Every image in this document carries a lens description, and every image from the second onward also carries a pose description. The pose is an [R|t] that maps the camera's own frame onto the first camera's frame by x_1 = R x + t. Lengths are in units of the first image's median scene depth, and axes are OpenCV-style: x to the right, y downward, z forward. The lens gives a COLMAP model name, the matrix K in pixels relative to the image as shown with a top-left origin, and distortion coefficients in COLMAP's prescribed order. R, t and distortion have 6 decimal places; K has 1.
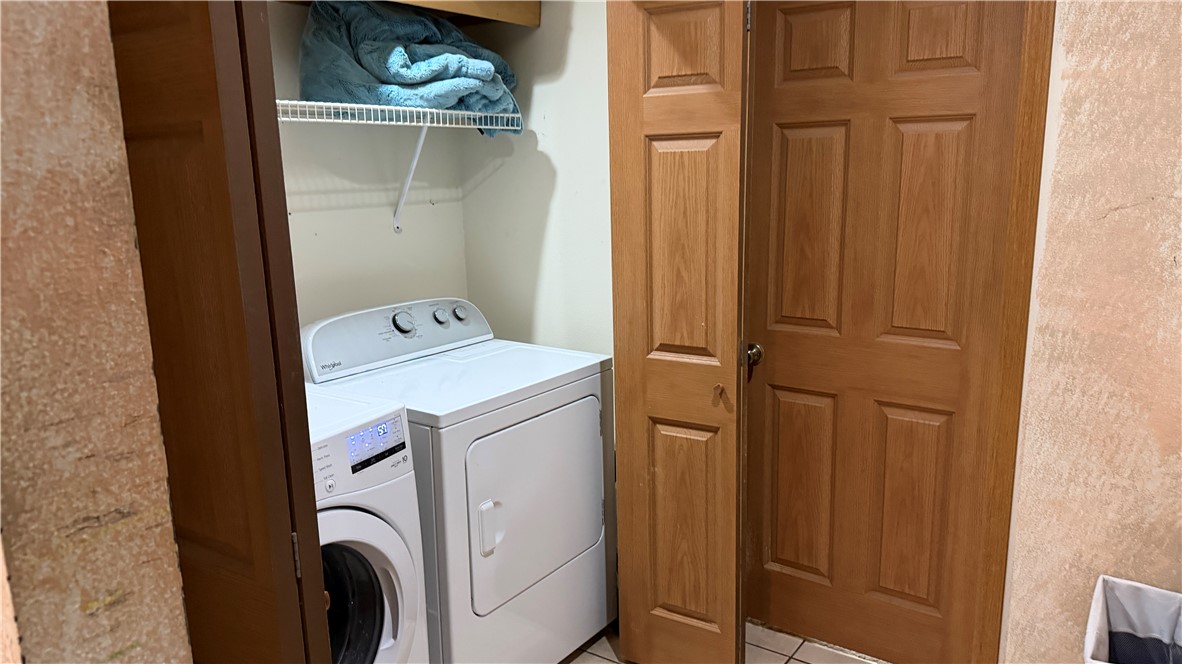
lens RADIAL K [[836.1, 0, 591.0], [0, 836.1, 332.0], [0, 0, 1]] dist [0.075424, -0.109562]
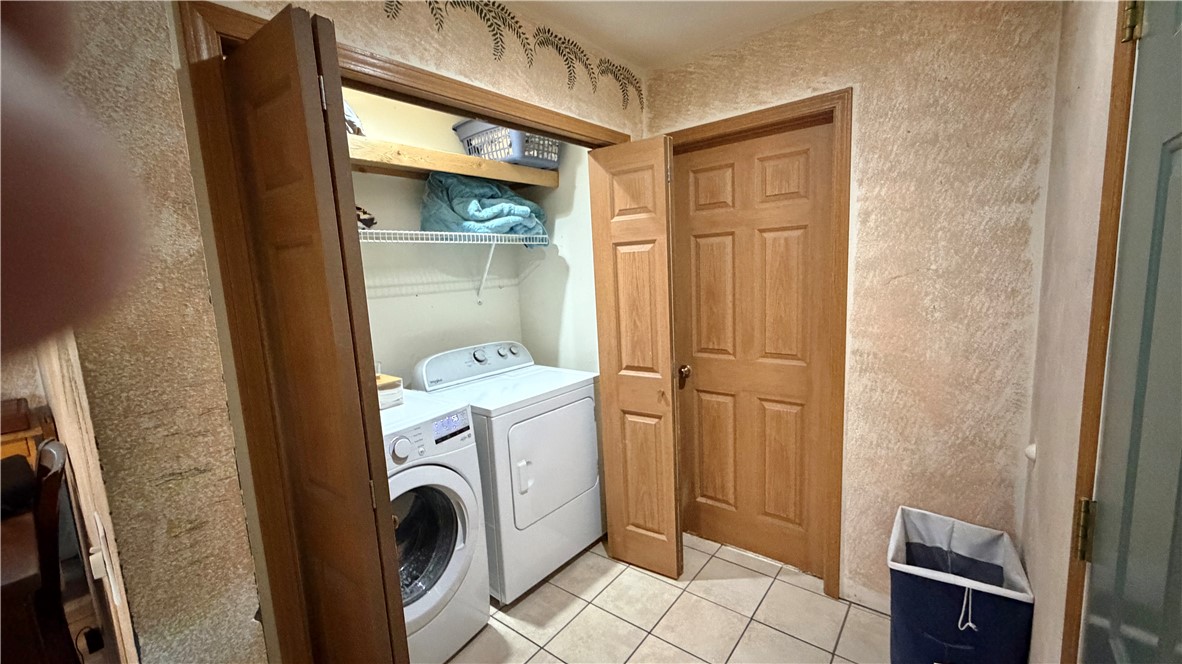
lens RADIAL K [[467.9, 0, 591.0], [0, 467.9, 332.0], [0, 0, 1]] dist [-0.012615, -0.000094]
pose [[0.997406, -0.021032, -0.068840, 0.082428], [0.016396, 0.997603, -0.067224, 0.009238], [0.070088, 0.065921, 0.995360, 0.060651]]
